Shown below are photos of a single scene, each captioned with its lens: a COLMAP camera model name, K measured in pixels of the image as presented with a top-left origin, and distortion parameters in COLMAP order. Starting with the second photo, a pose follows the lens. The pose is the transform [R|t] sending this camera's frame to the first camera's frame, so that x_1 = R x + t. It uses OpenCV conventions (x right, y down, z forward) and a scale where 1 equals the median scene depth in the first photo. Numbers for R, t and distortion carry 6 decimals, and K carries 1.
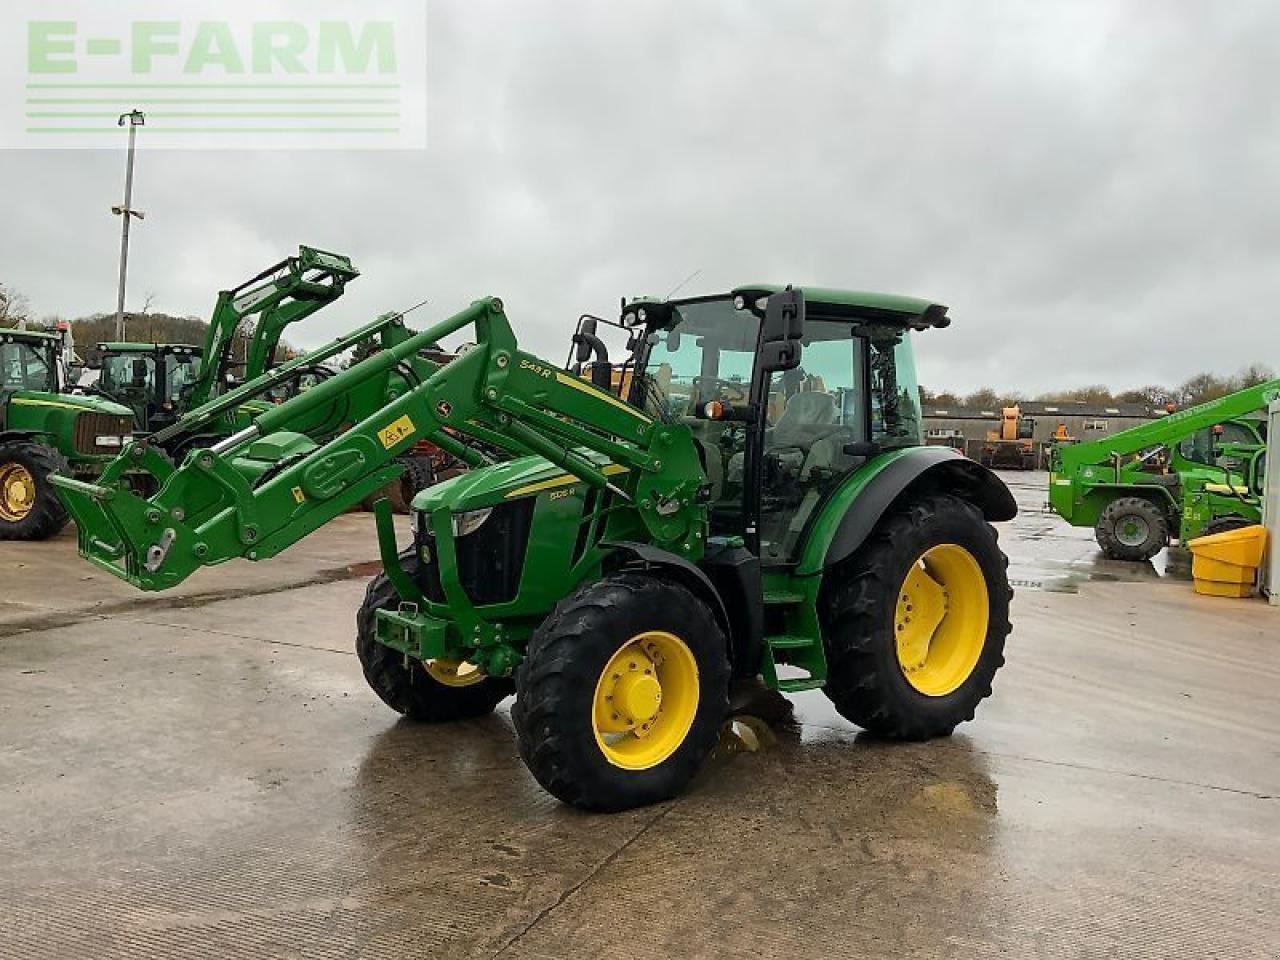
lens RADIAL K [[1050.7, 0, 643.7], [0, 1050.7, 481.1], [0, 0, 1]] dist [0.078430, -0.150502]
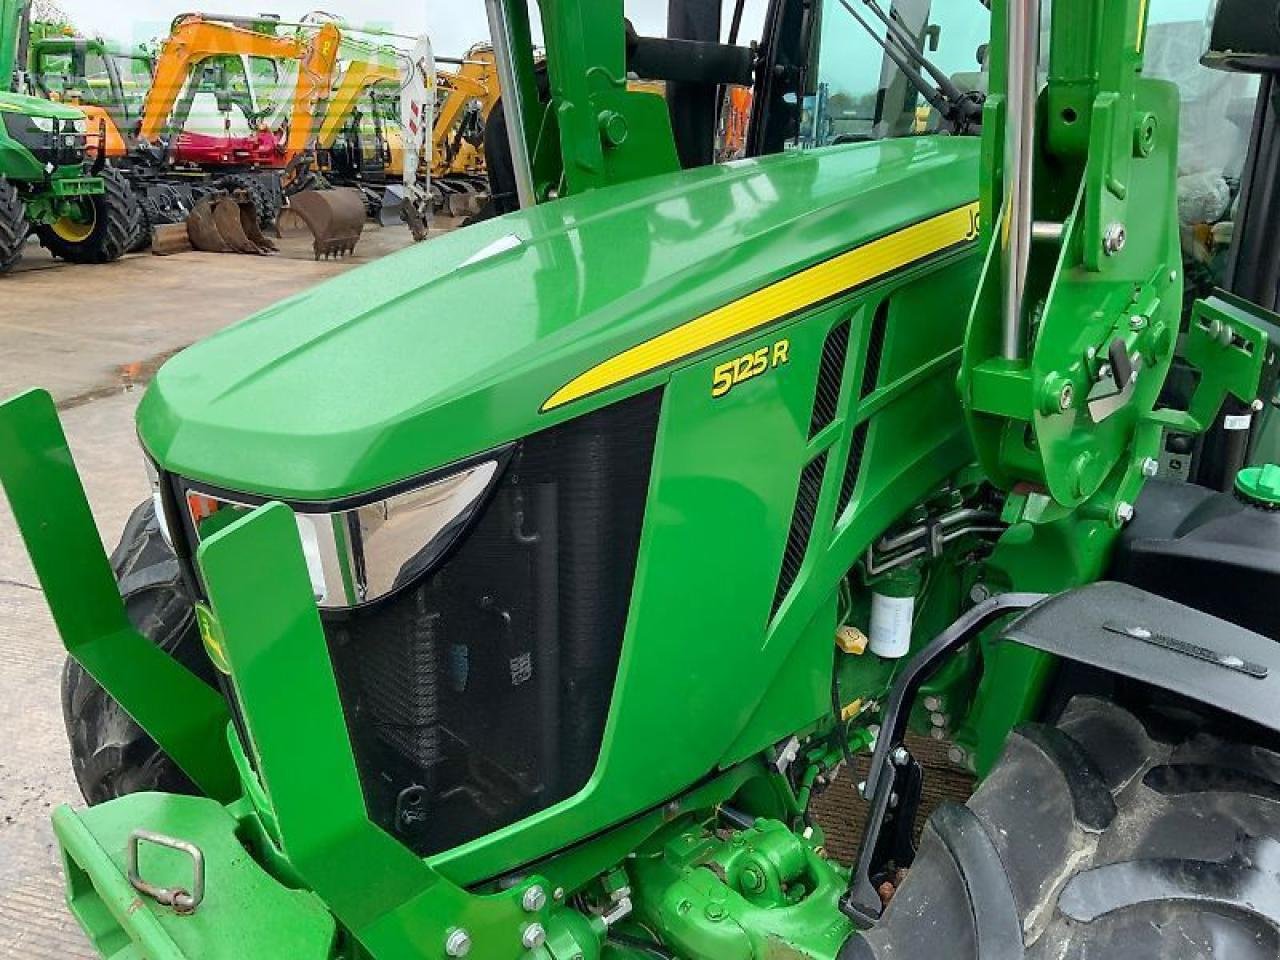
lens RADIAL K [[1053.4, 0, 637.8], [0, 1053.4, 482.9], [0, 0, 1]] dist [0.084202, -0.155843]
pose [[0.994043, -0.041954, 0.100595, -0.106425], [0.013922, 0.964261, 0.264588, -0.023526], [-0.108100, -0.261612, 0.959100, 0.609331]]
